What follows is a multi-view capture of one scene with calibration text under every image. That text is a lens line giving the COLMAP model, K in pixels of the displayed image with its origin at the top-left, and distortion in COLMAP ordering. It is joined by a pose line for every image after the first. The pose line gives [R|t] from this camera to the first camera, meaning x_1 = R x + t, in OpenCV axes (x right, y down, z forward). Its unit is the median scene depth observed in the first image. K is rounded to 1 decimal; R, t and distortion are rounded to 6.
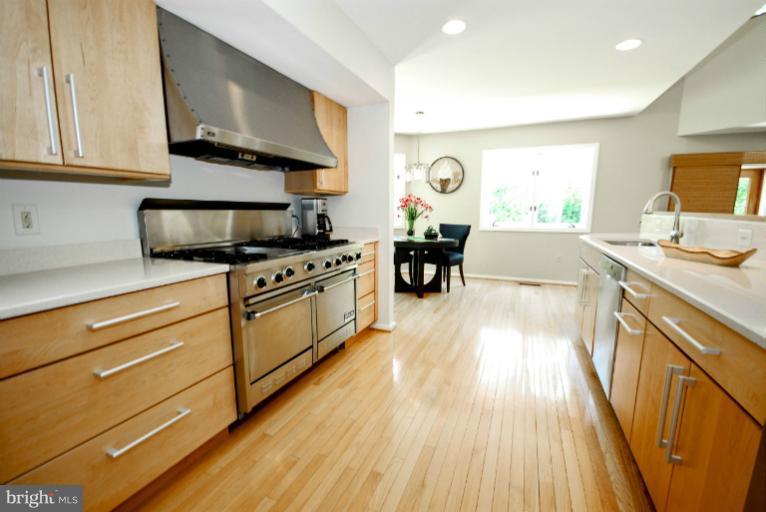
lens RADIAL K [[336.1, 0, 383.0], [0, 336.1, 256.0], [0, 0, 1]] dist [0.000273, 0.000021]
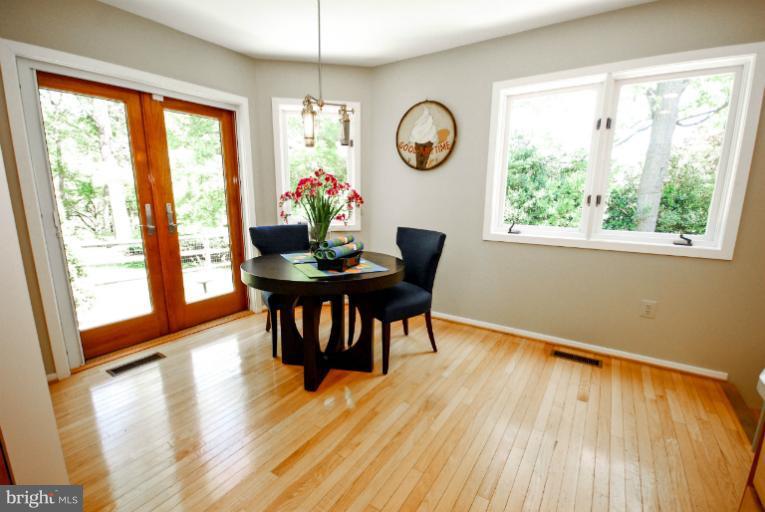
lens RADIAL K [[342.8, 0, 382.5], [0, 342.8, 256.0], [0, 0, 1]] dist [-0.002451, -0.001201]
pose [[0.982474, 0.040850, -0.181869, 0.231511], [-0.032661, 0.998323, 0.047800, -0.072085], [0.183517, -0.041022, 0.982160, 0.441083]]
